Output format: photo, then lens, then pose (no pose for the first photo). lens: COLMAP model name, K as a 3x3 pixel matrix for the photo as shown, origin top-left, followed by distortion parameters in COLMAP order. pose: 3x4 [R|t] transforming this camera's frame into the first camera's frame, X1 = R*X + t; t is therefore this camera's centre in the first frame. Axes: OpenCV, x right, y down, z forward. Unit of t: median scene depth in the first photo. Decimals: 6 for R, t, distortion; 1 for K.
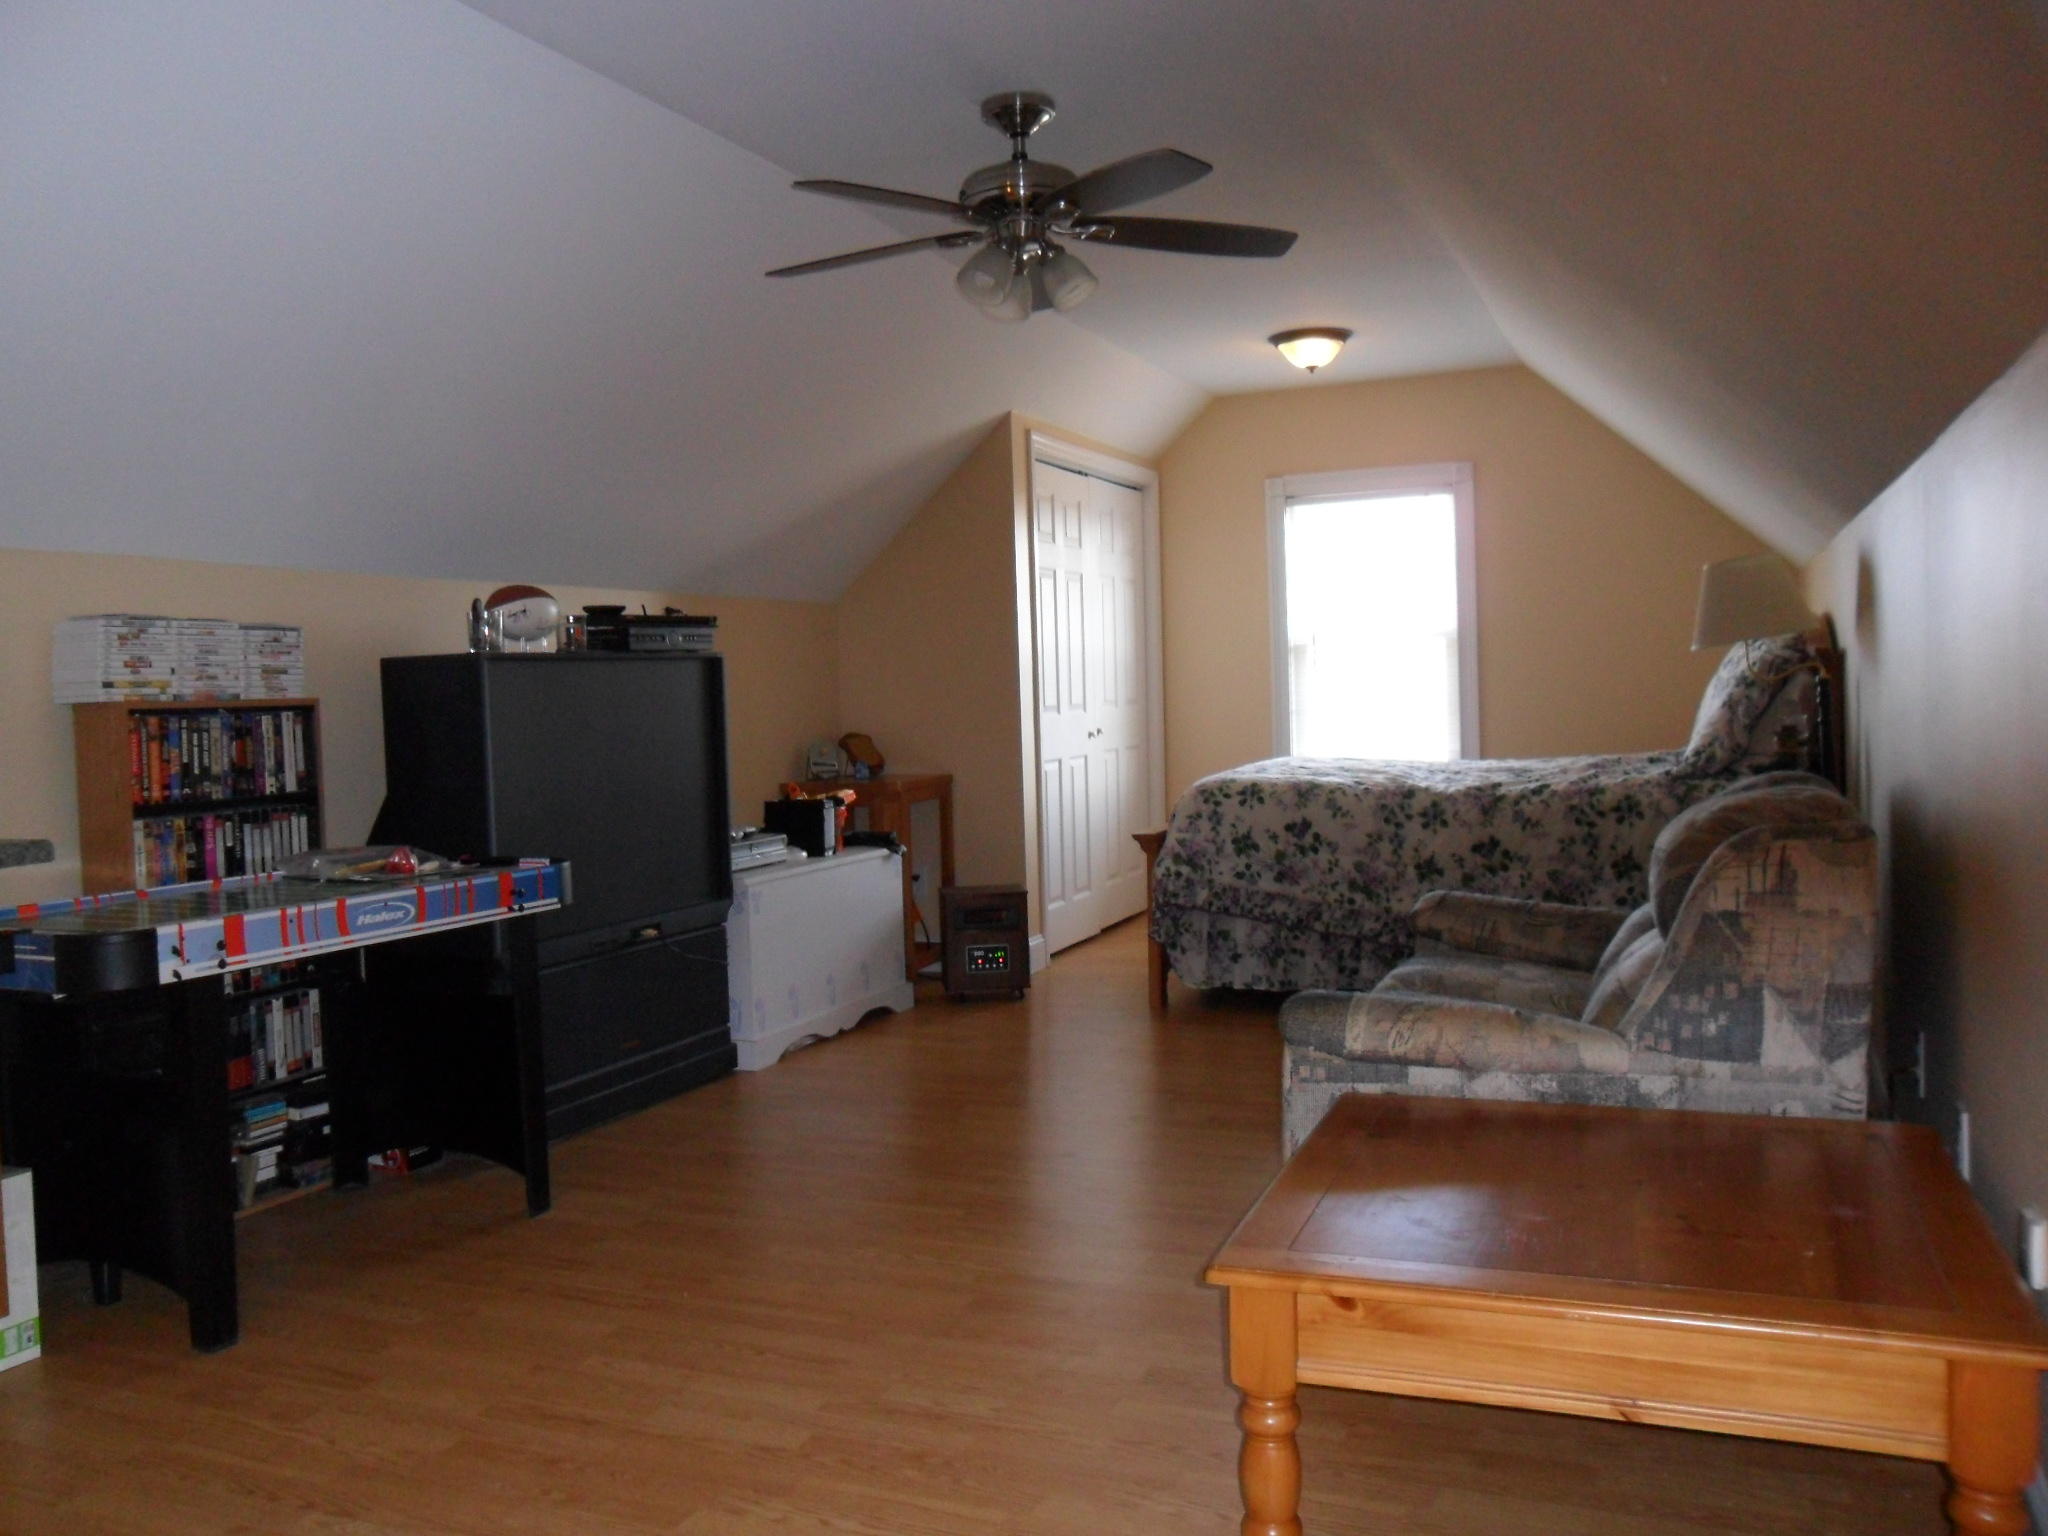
lens RADIAL K [[1673.9, 0, 974.2], [0, 1673.9, 769.2], [0, 0, 1]] dist [-0.032383, 0.012399]
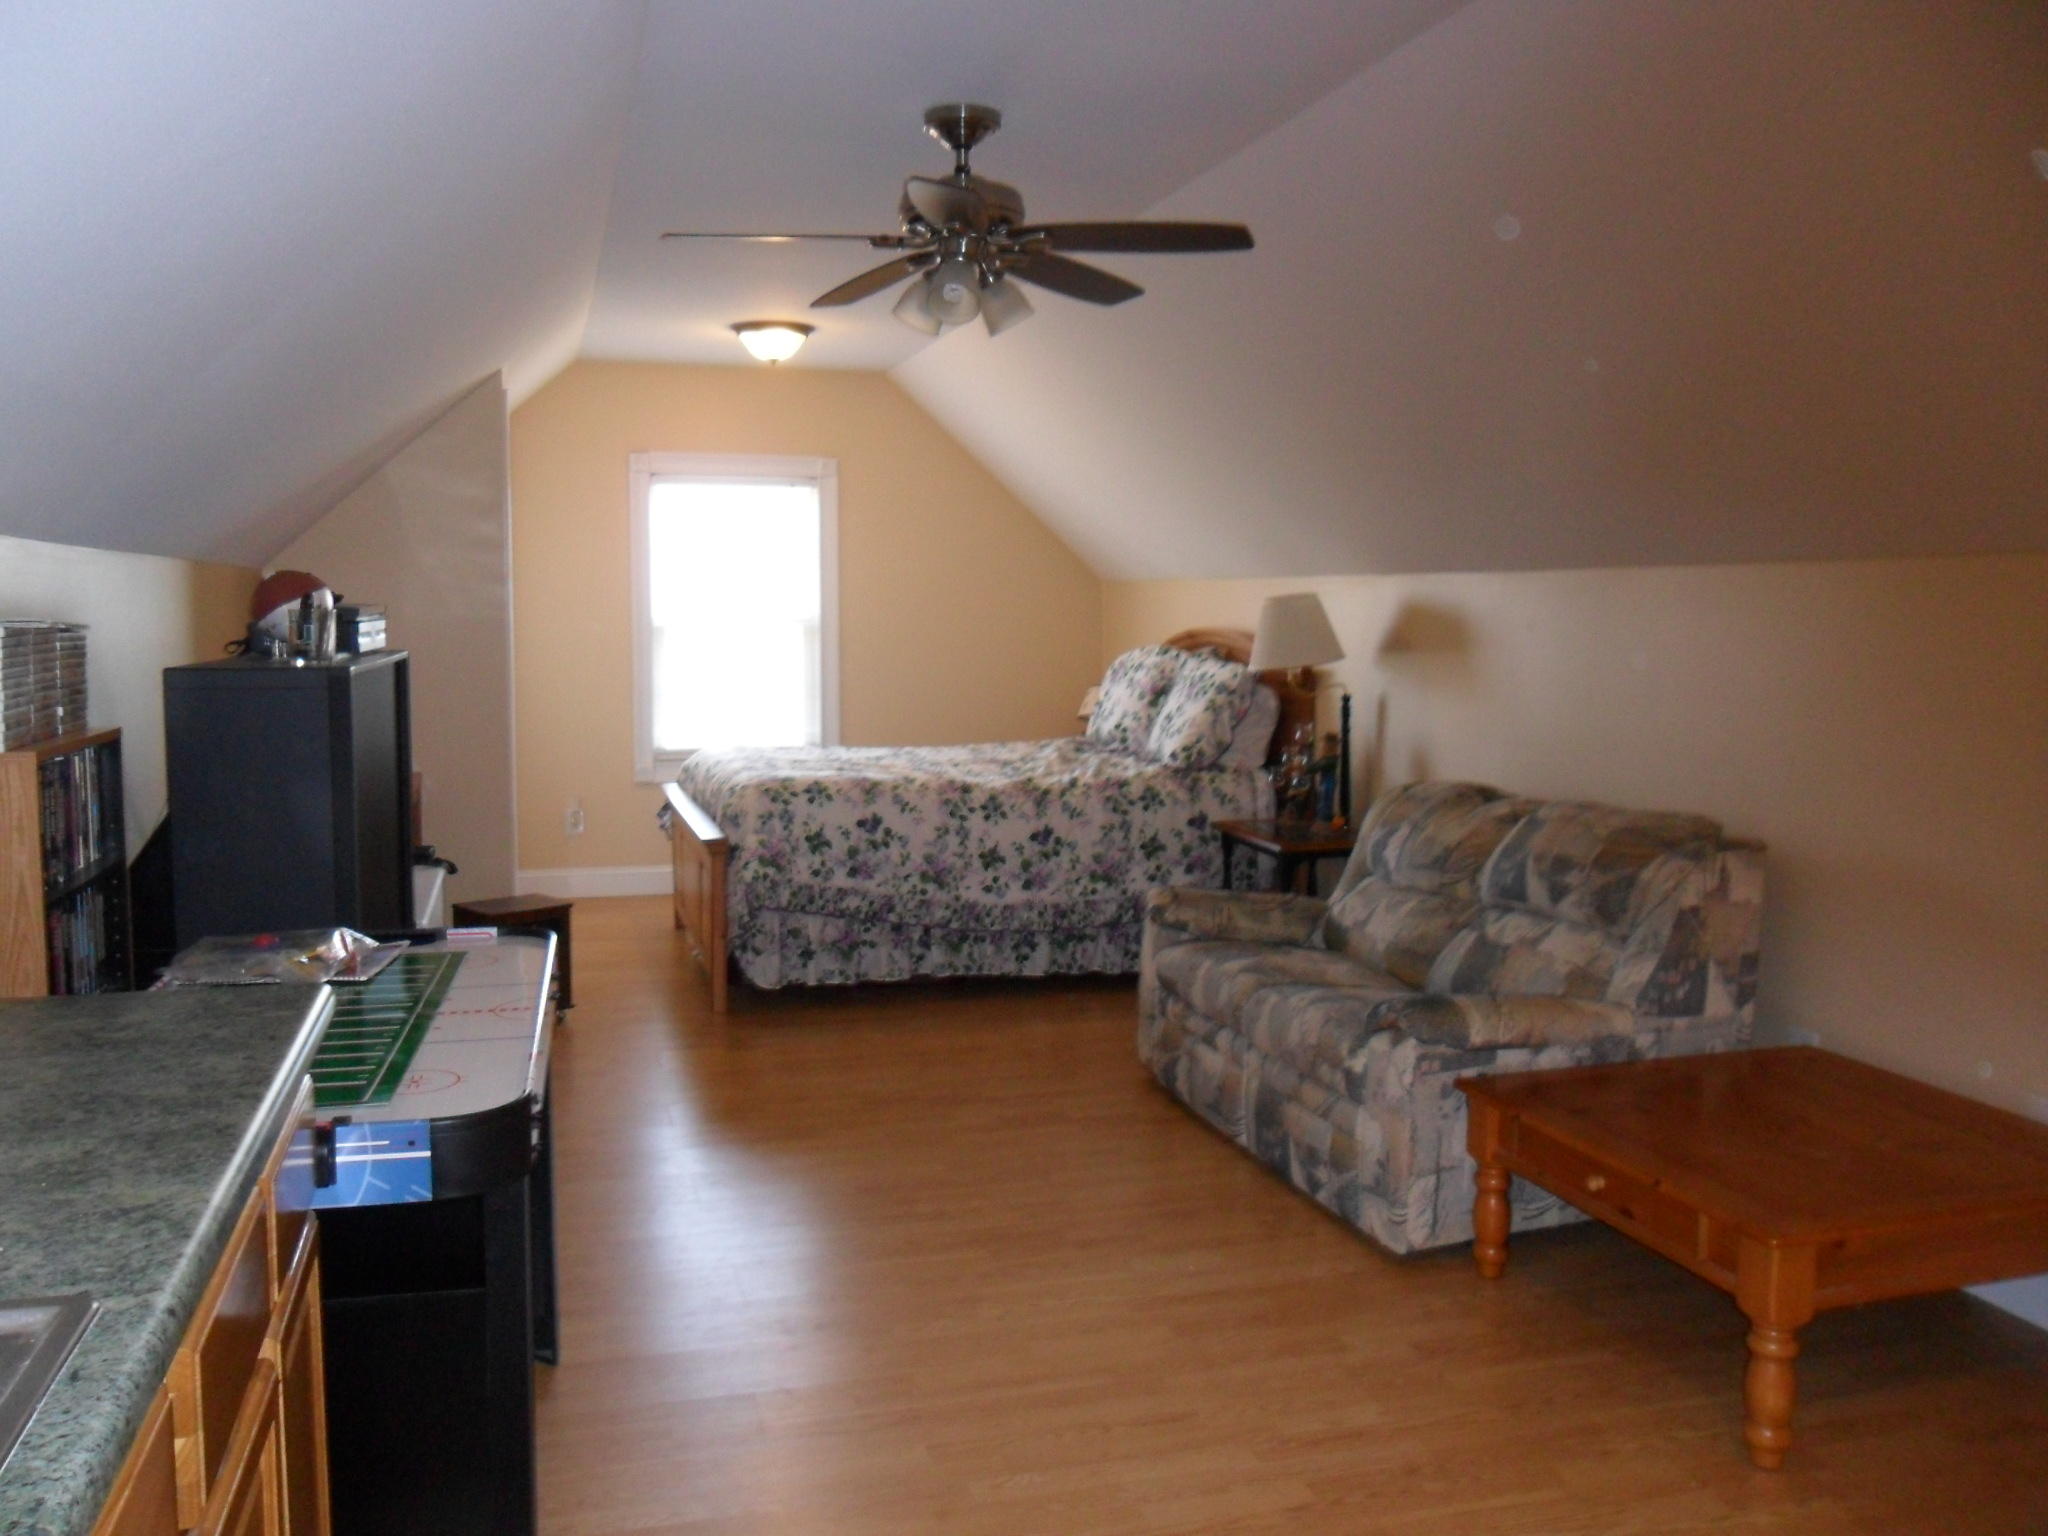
lens RADIAL K [[1673.9, 0, 1023.1], [0, 1673.9, 765.5], [0, 0, 1]] dist [-0.032383, 0.012399]
pose [[0.771831, -0.022025, 0.635446, -0.396049], [0.001232, 0.999450, 0.033146, -0.035626], [-0.635827, -0.024800, 0.771433, 0.148802]]
